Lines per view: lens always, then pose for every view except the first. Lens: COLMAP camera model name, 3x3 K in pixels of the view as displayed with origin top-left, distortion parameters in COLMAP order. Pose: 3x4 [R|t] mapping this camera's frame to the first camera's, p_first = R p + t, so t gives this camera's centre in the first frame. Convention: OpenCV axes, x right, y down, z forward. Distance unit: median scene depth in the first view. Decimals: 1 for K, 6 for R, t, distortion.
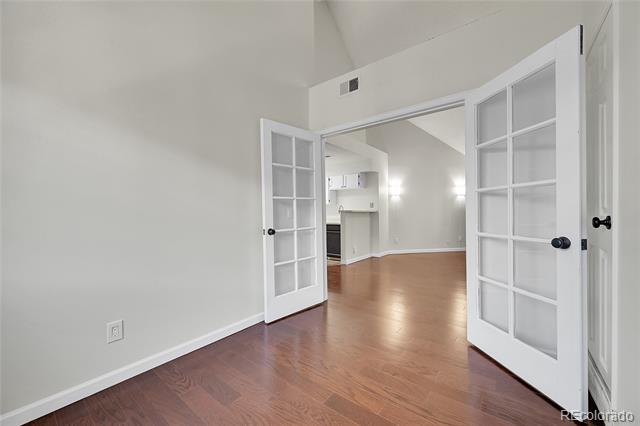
lens RADIAL K [[291.5, 0, 322.7], [0, 291.5, 213.6], [0, 0, 1]] dist [-0.000827, -0.000204]
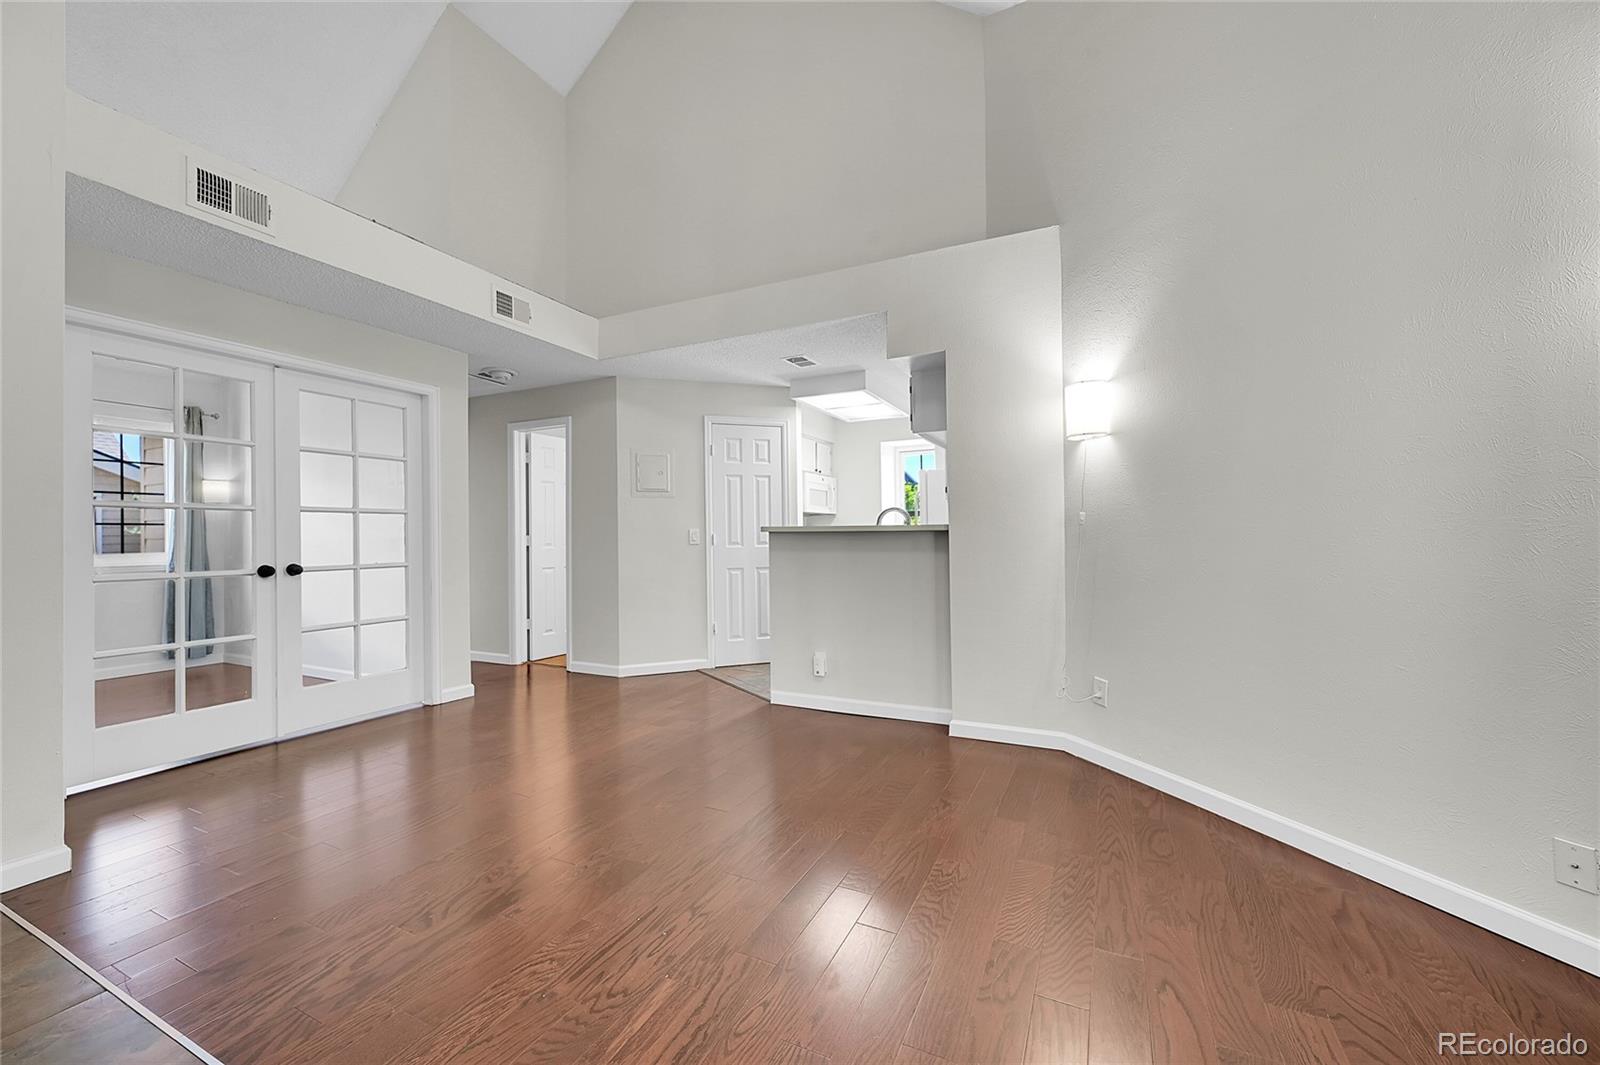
lens RADIAL K [[628.2, 0, 807.4], [0, 628.2, 535.0], [0, 0, 1]] dist [-0.002632, -0.000024]
pose [[0.168530, 0.003241, -0.985691, 0.638850], [-0.008156, 0.999965, 0.001893, -0.001497], [0.985663, 0.007721, 0.168550, 0.809234]]
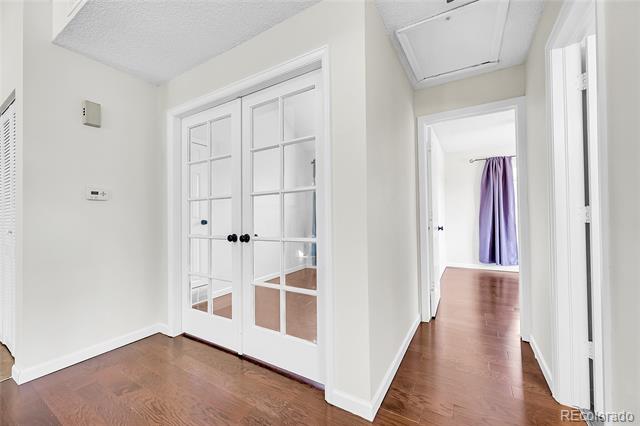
lens RADIAL K [[252.7, 0, 322.7], [0, 252.7, 213.1], [0, 0, 1]] dist [0.001930, 0.000368]
pose [[-0.996507, 0.021378, -0.080729, 0.041000], [0.021236, 0.999771, 0.002618, 0.003411], [0.080766, 0.000894, -0.996733, 0.777418]]
